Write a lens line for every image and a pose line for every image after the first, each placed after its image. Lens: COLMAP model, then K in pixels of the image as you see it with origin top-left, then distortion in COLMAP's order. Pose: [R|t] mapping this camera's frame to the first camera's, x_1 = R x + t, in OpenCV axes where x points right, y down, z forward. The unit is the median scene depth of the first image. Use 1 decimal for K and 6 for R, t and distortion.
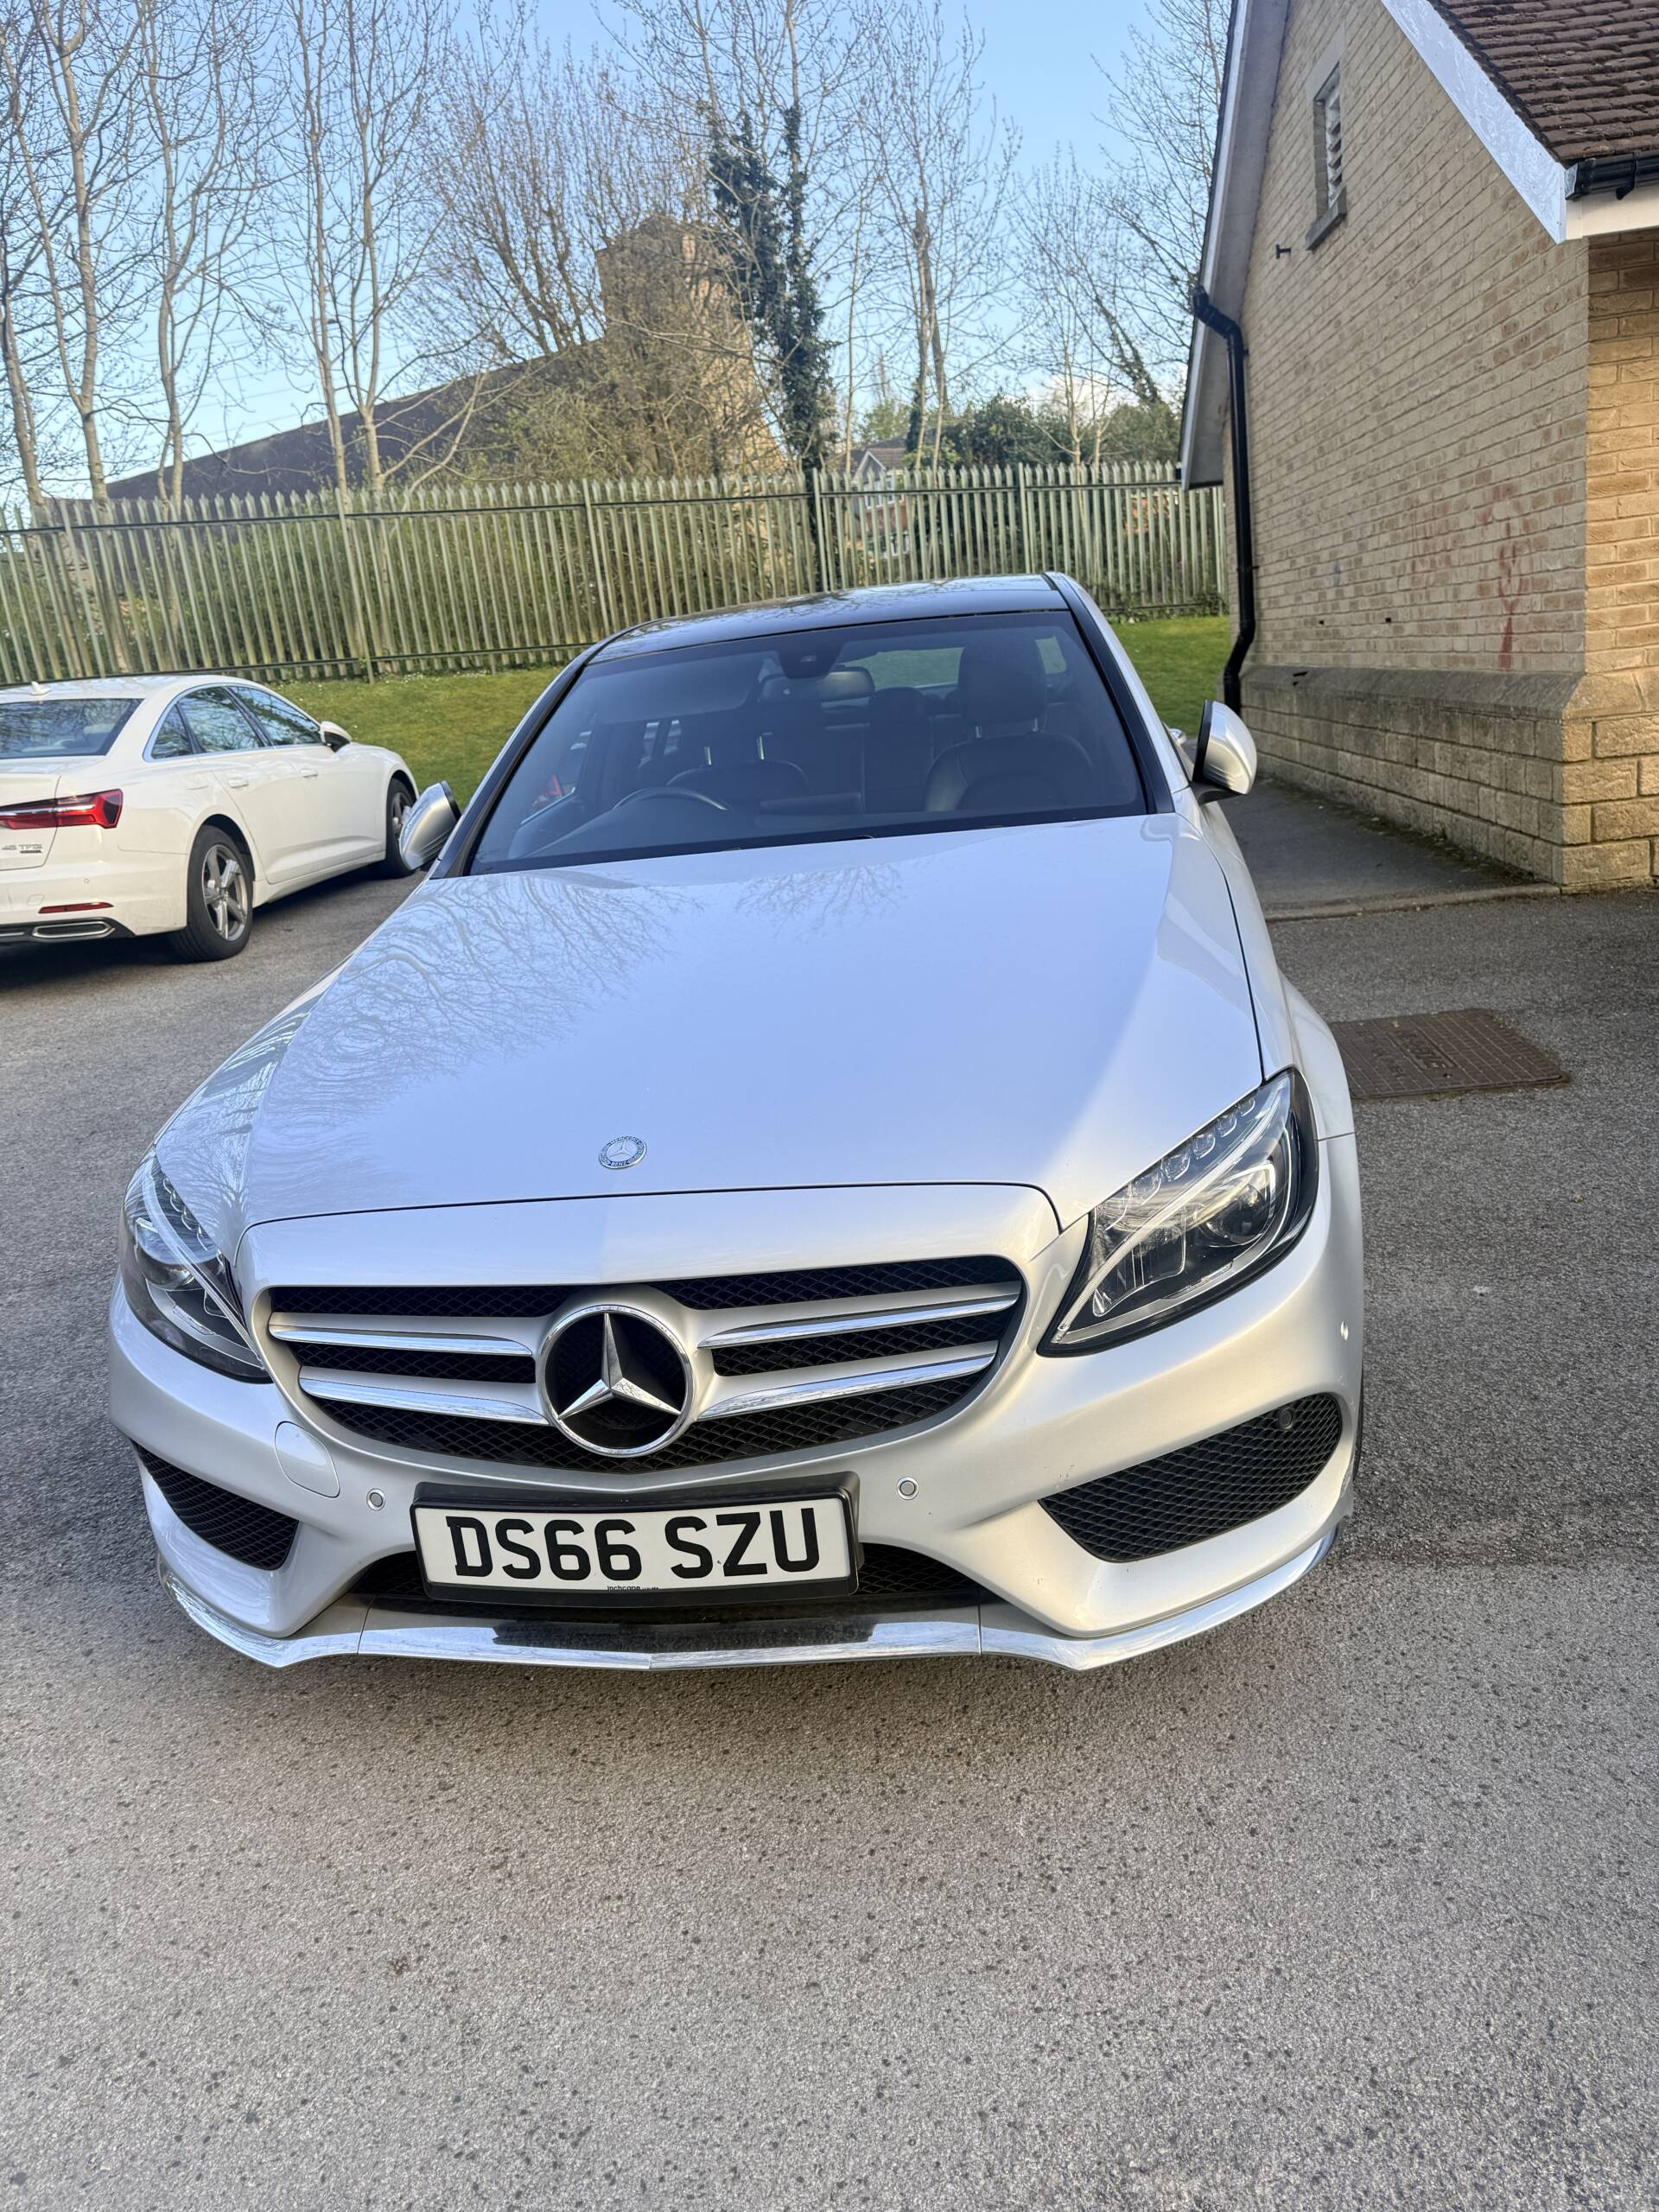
lens RADIAL K [[1560.8, 0, 825.4], [0, 1560.8, 1081.9], [0, 0, 1]] dist [0.026674, -0.037838]
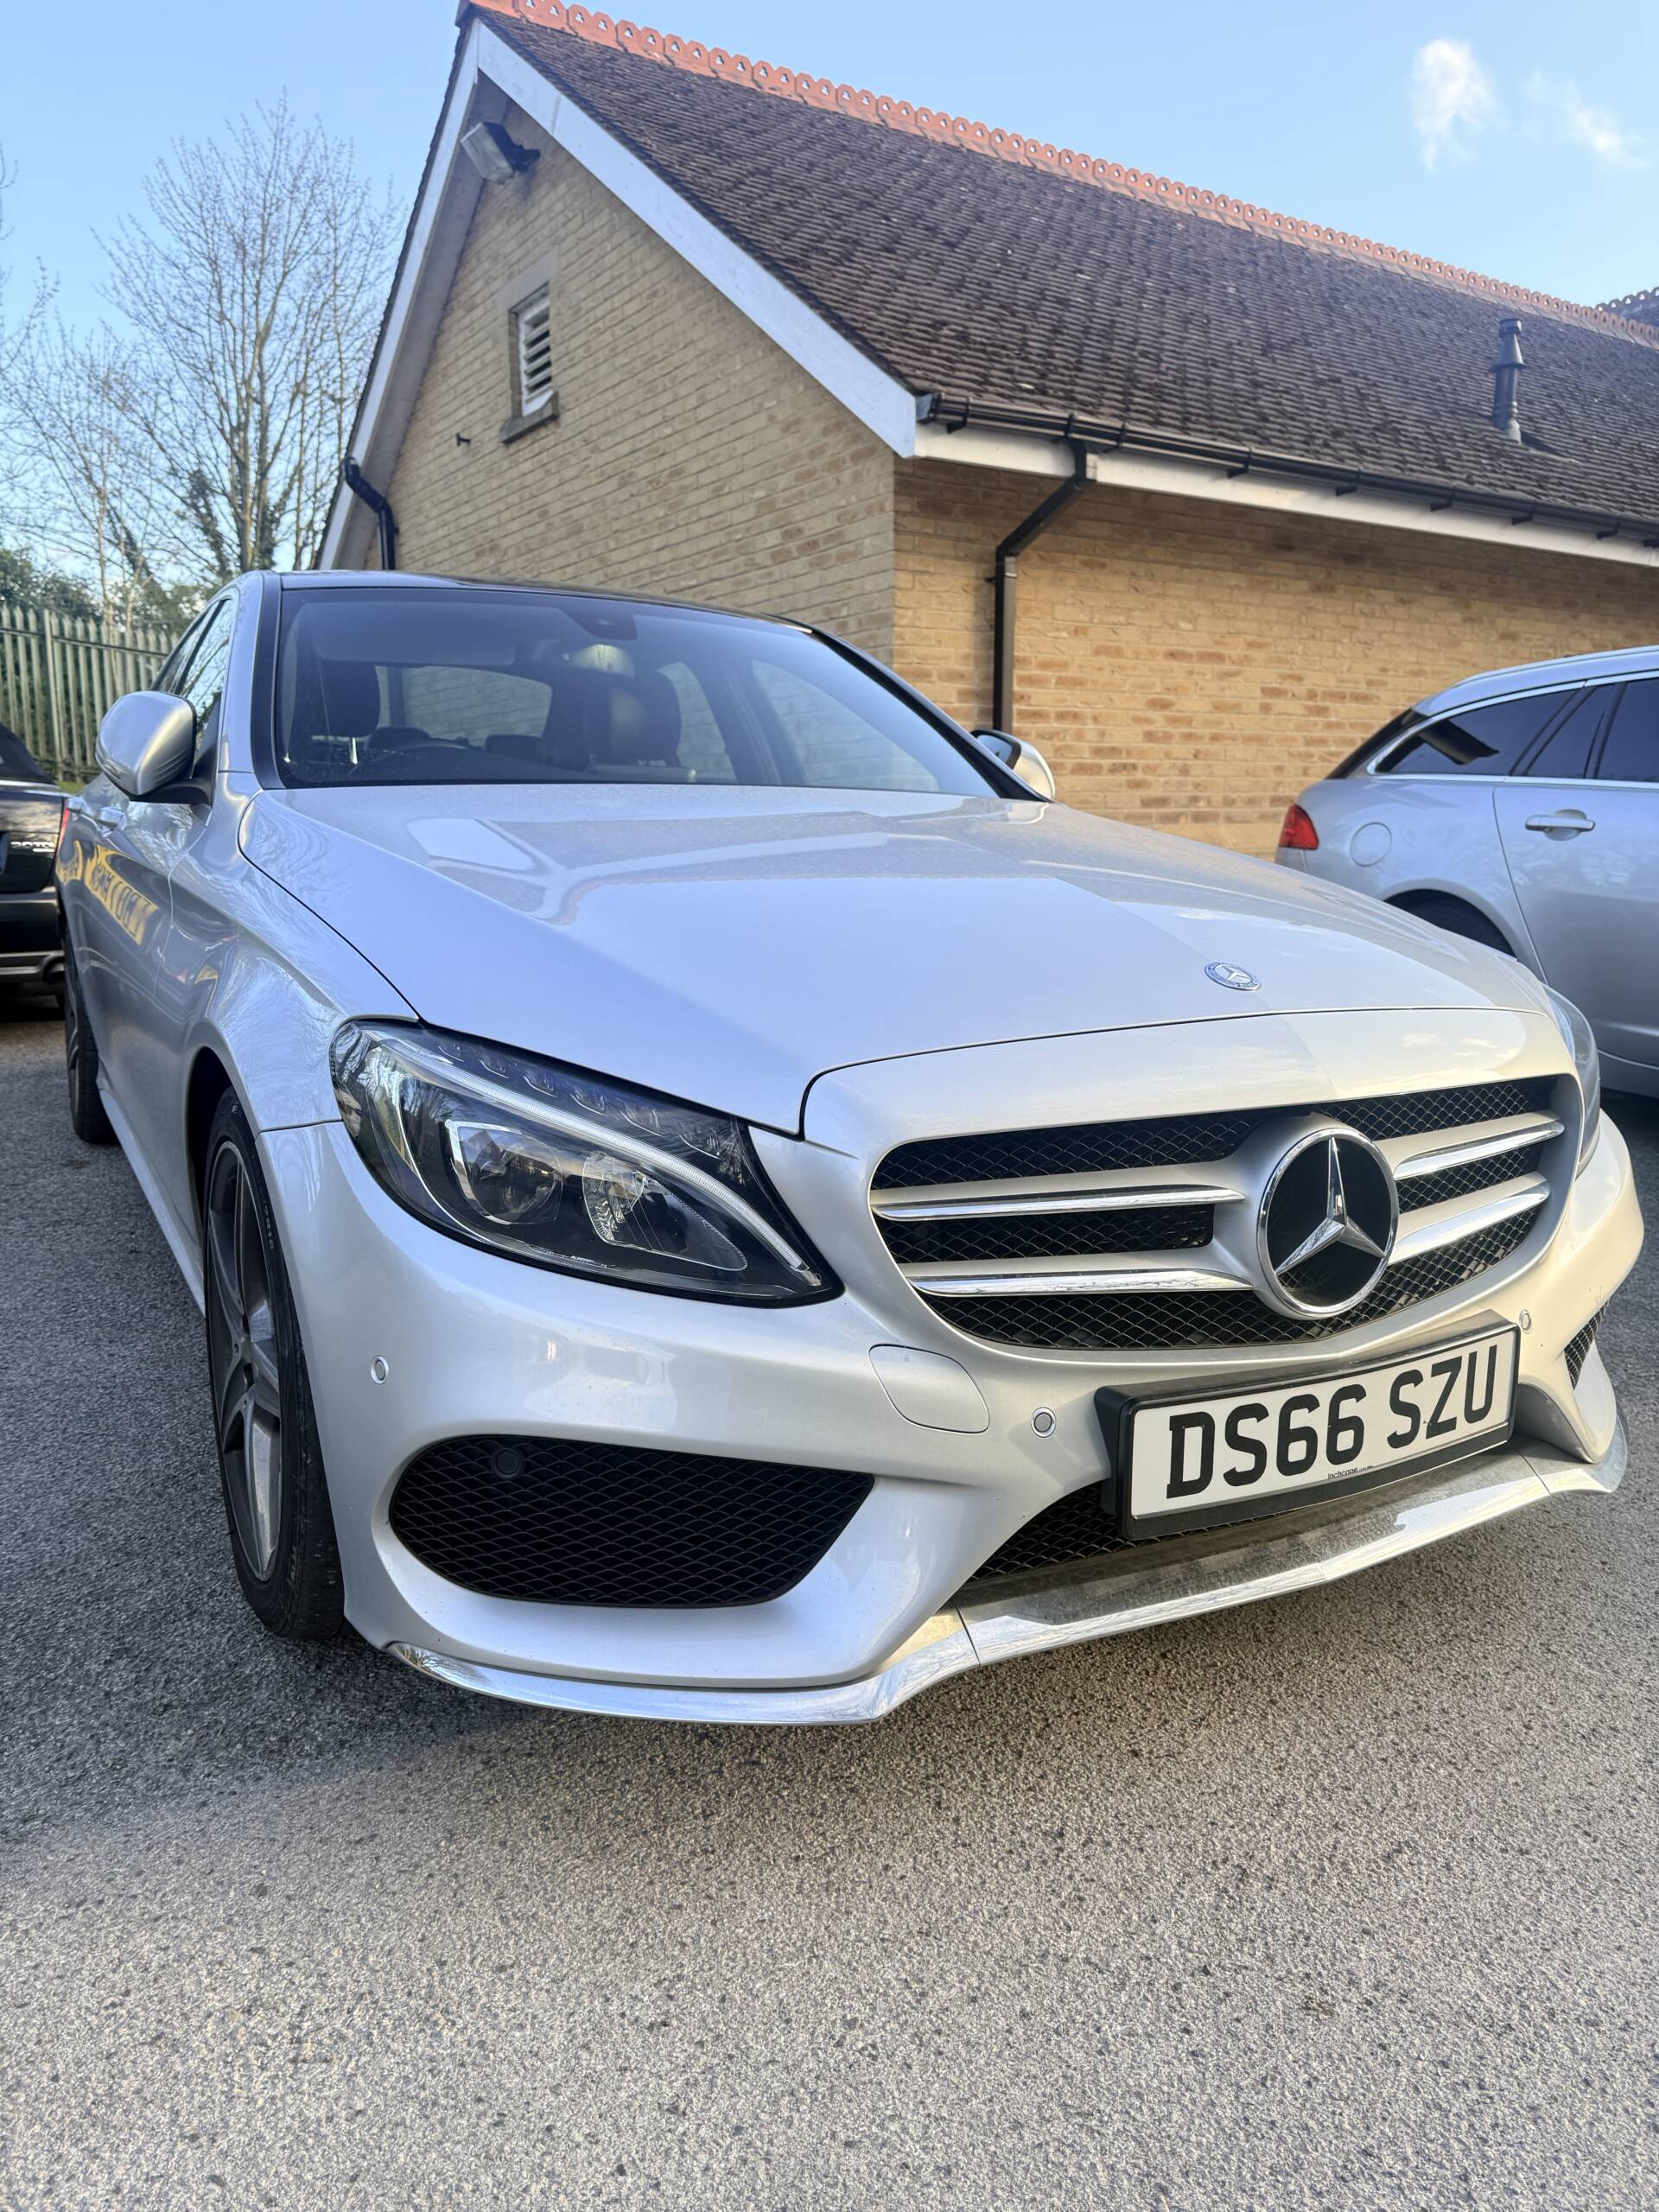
lens RADIAL K [[1560.8, 0, 809.7], [0, 1560.8, 1097.2], [0, 0, 1]] dist [0.026674, -0.037838]
pose [[0.795727, 0.014648, 0.605478, -0.782354], [0.063759, 0.992127, -0.107795, 0.177876], [-0.602289, 0.124380, 0.788528, 0.442198]]
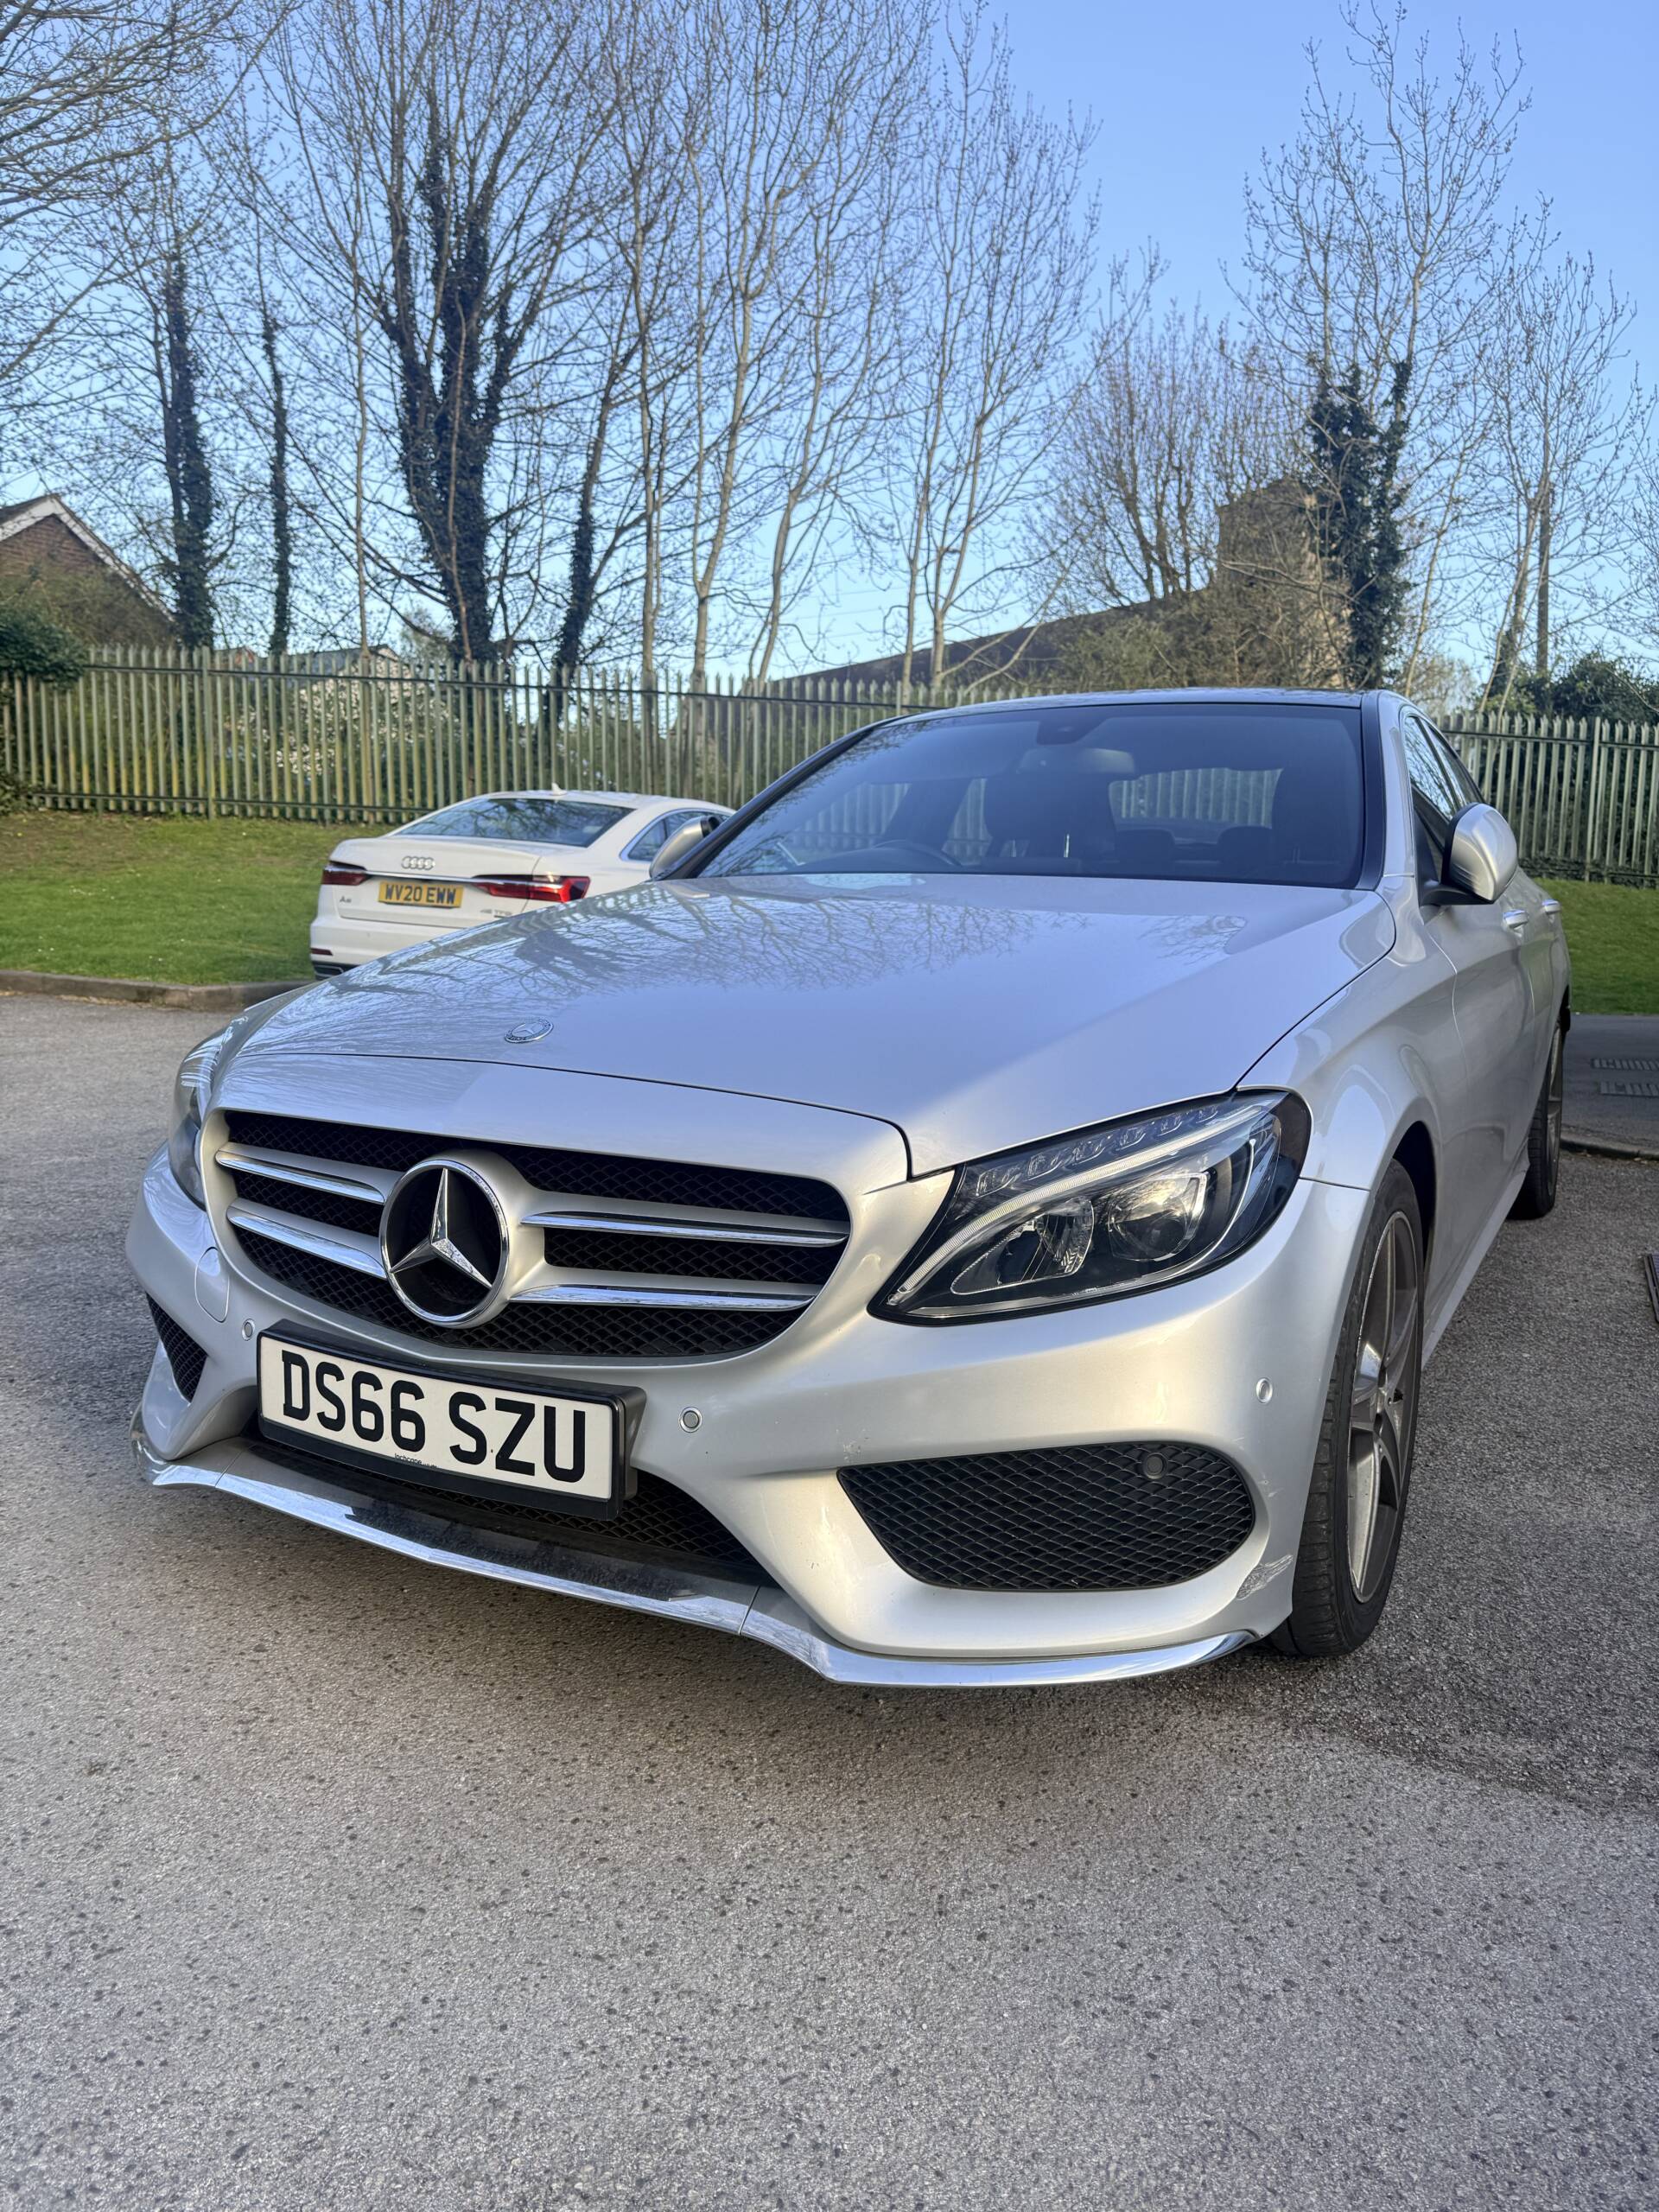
lens RADIAL K [[1560.8, 0, 837.7], [0, 1560.8, 1088.5], [0, 0, 1]] dist [0.026674, -0.037838]
pose [[0.934222, 0.166855, -0.315258, 0.347612], [-0.207421, 0.973168, -0.099598, 0.129481], [0.290181, 0.158437, 0.943765, 0.120004]]
